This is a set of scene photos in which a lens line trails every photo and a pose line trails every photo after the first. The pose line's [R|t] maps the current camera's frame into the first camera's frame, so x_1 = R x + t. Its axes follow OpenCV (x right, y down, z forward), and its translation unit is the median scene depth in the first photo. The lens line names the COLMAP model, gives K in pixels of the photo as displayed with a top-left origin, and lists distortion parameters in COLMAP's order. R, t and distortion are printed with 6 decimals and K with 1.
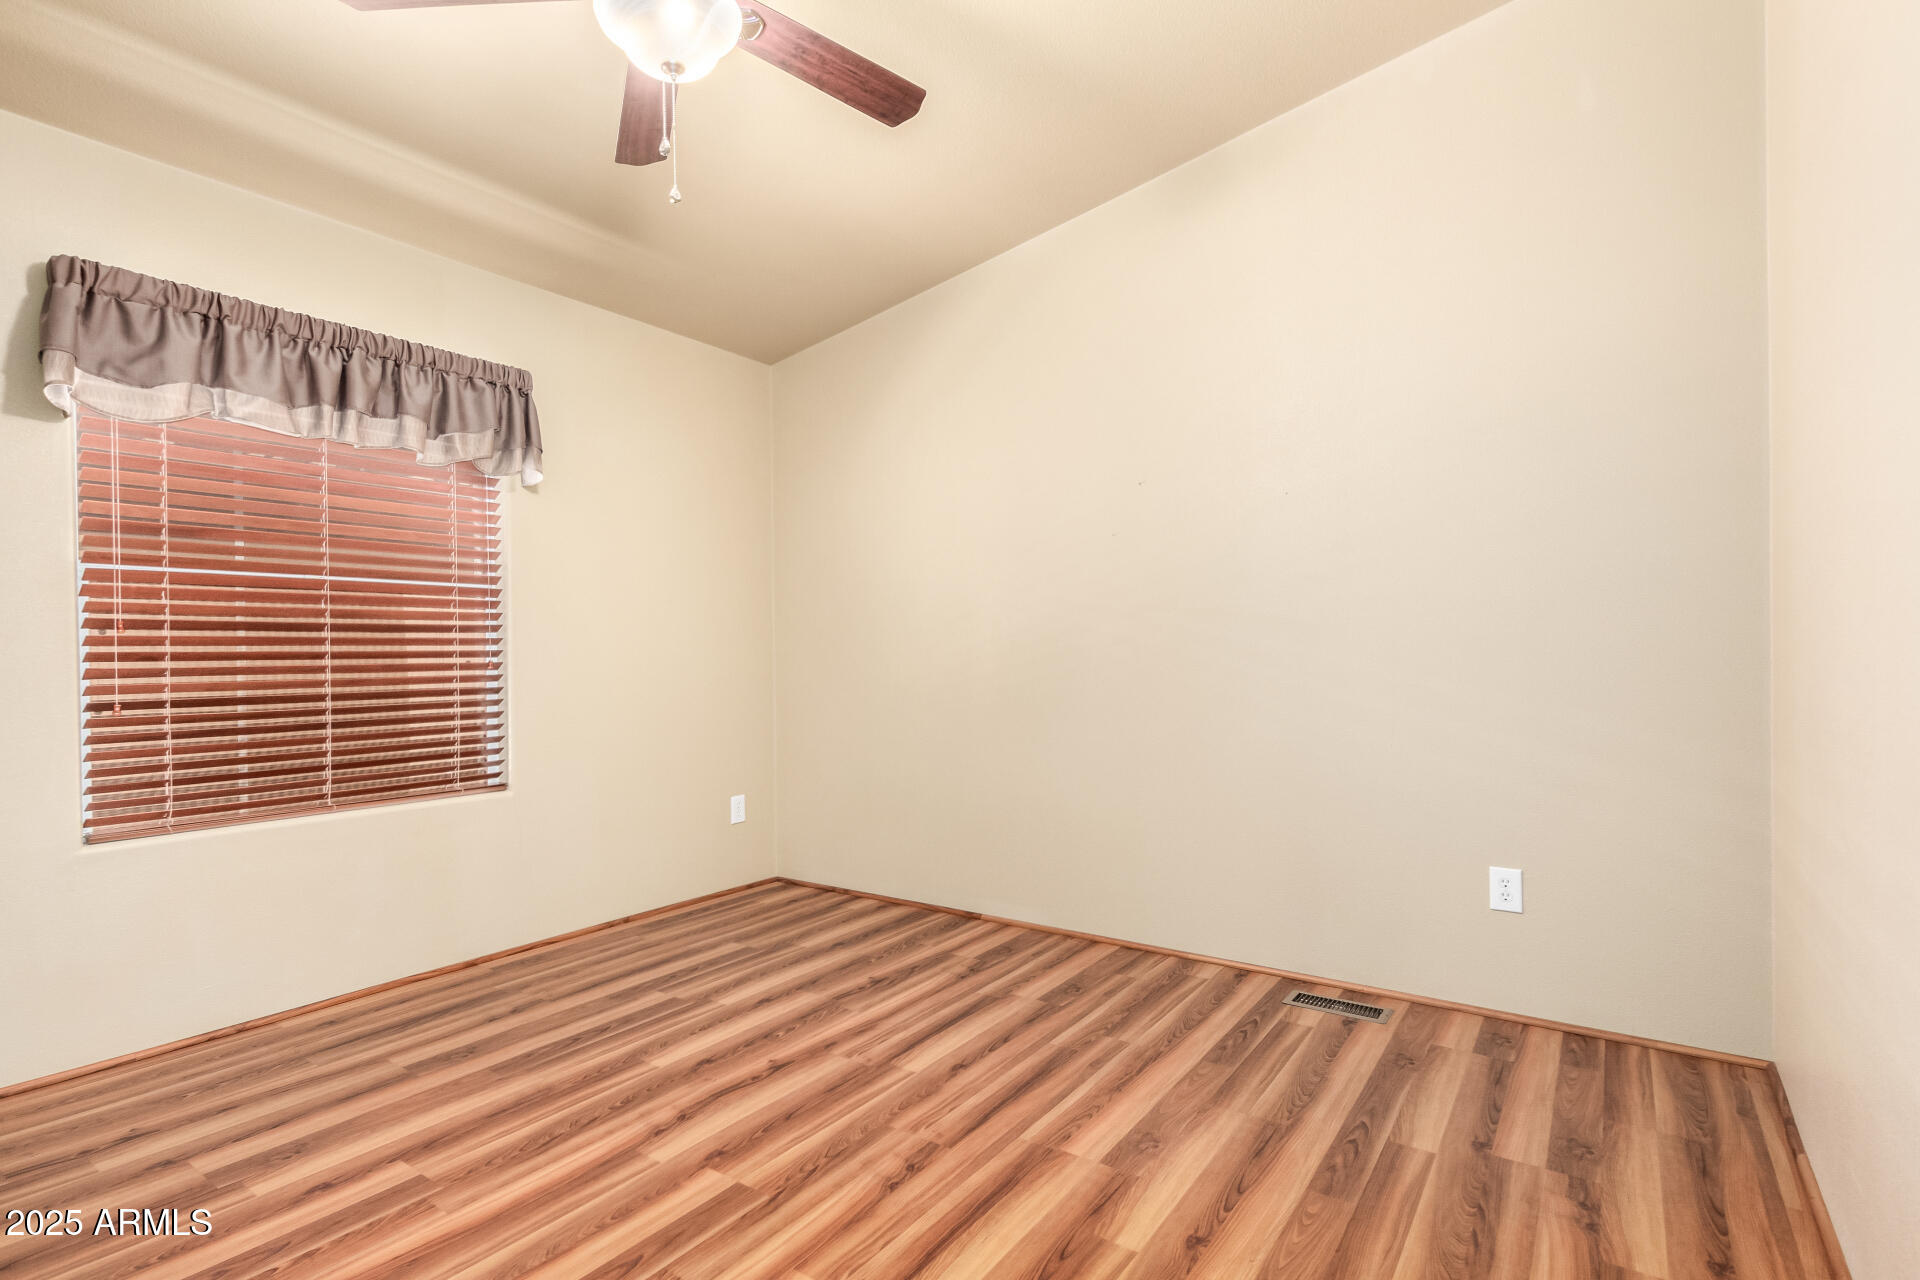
lens RADIAL K [[928.0, 0, 936.9], [0, 928.0, 677.3], [0, 0, 1]] dist [0.004990, -0.000086]
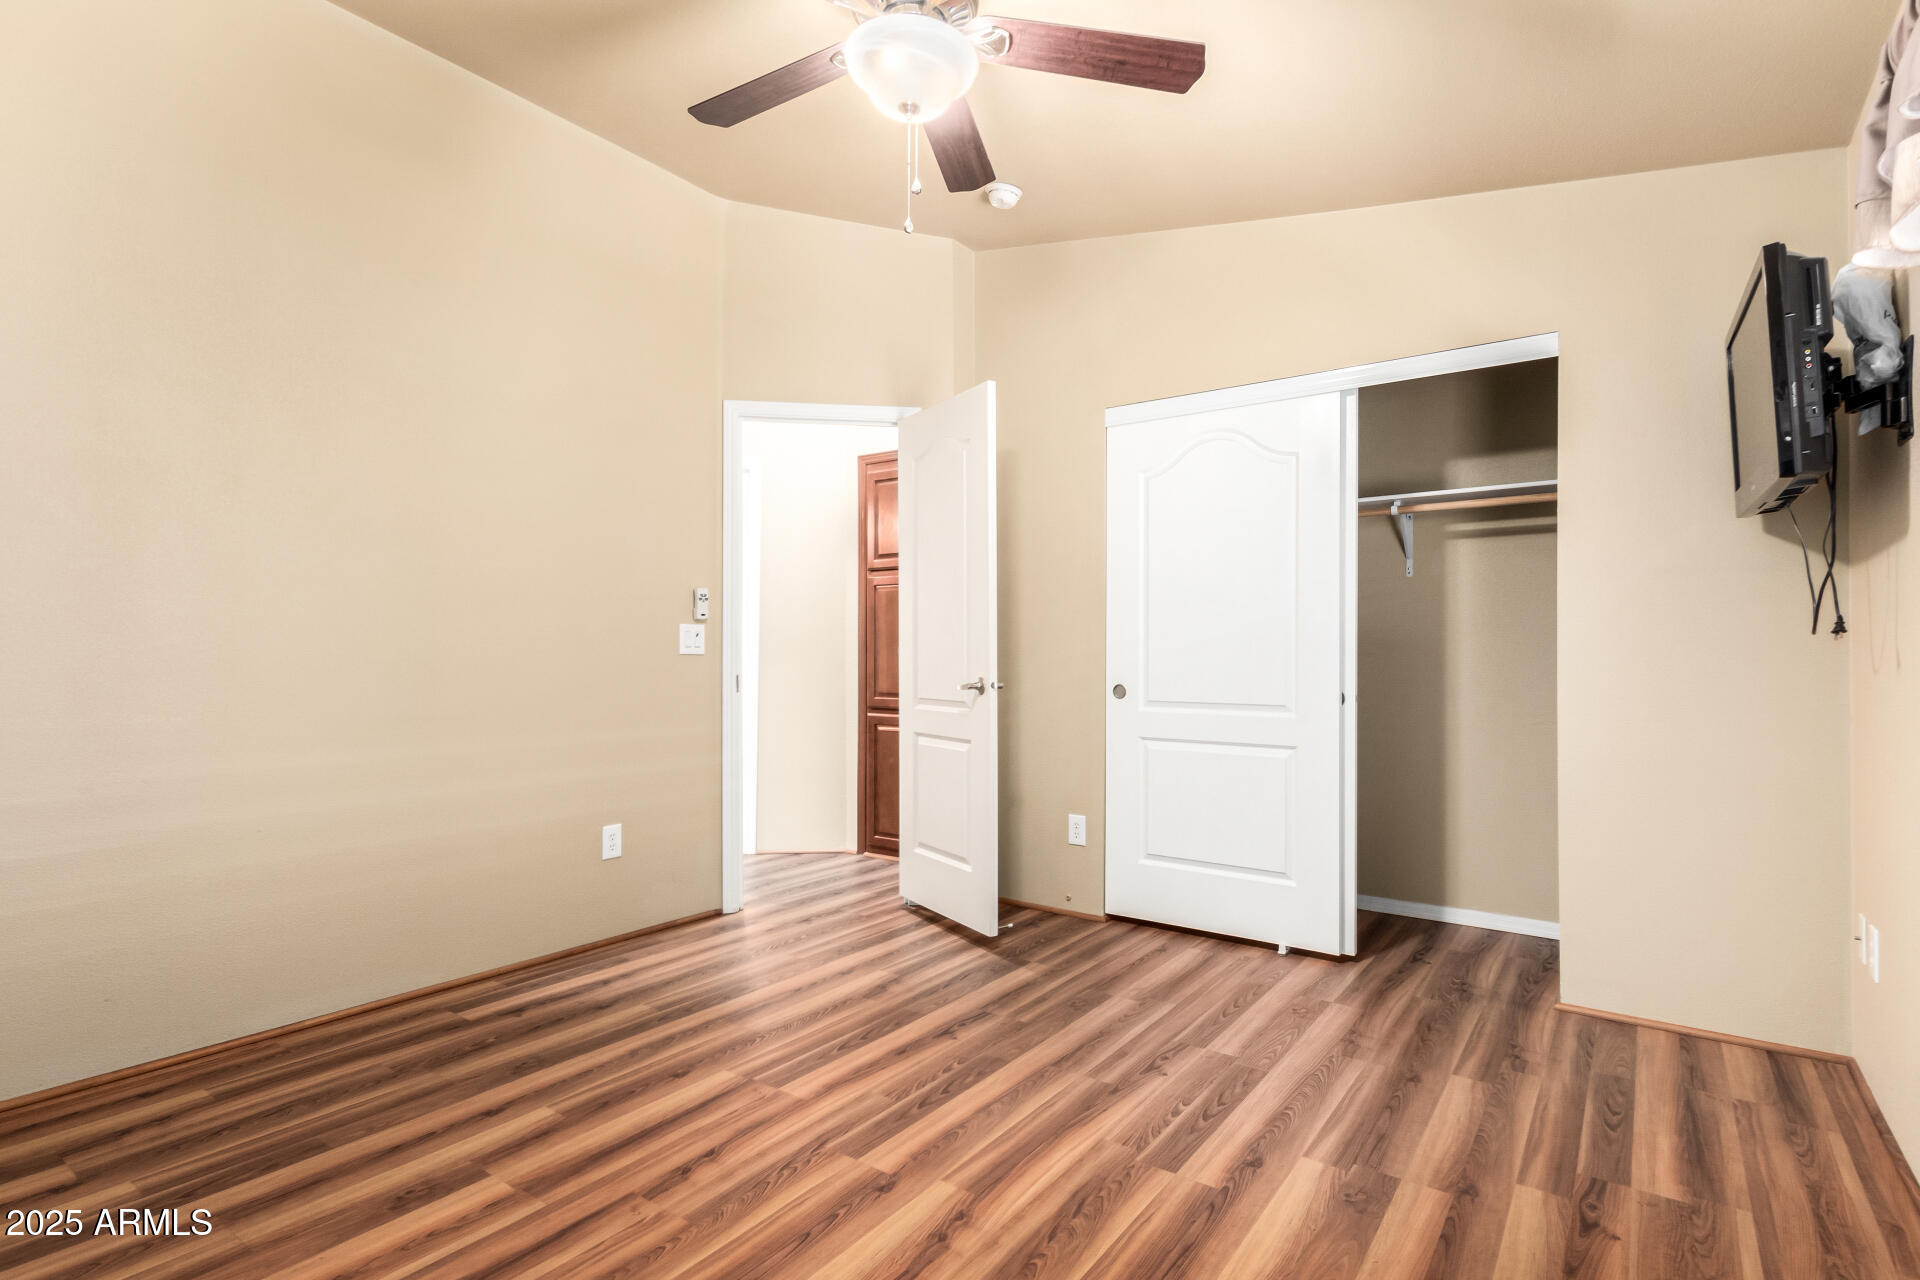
lens RADIAL K [[942.6, 0, 947.8], [0, 942.6, 652.7], [0, 0, 1]] dist [0.004138, 0.000466]
pose [[-0.999923, 0.005347, 0.011215, -0.295461], [0.005604, 0.999720, 0.023002, -0.045225], [-0.011089, 0.023063, -0.999673, 1.823412]]
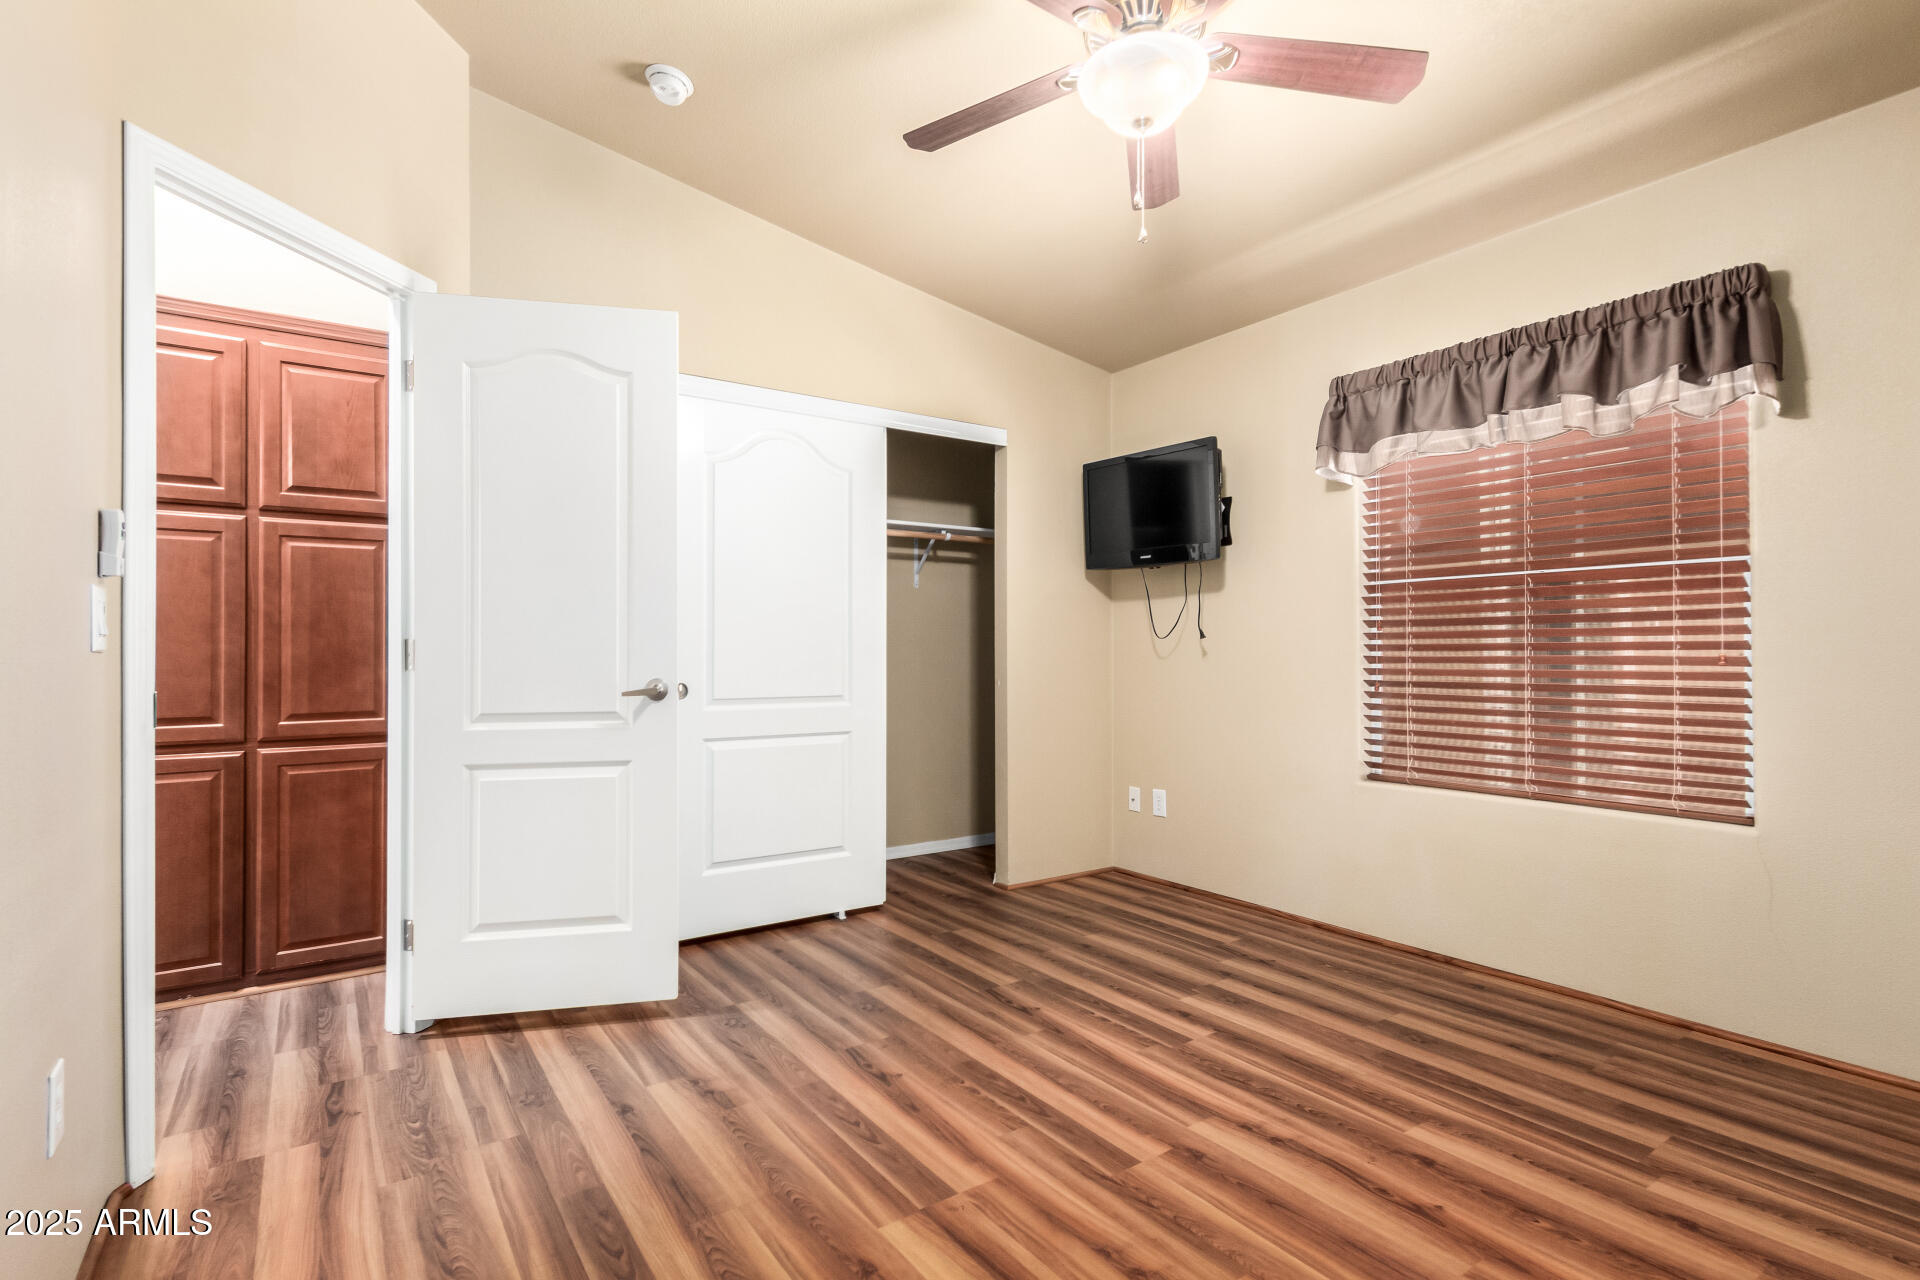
lens RADIAL K [[935.1, 0, 960.7], [0, 935.1, 647.9], [0, 0, 1]] dist [0.005801, -0.000489]
pose [[-0.333216, 0.007336, -0.942822, 0.738796], [-0.017653, 0.999746, 0.014018, -0.034474], [0.942685, 0.021315, -0.333001, 1.019615]]
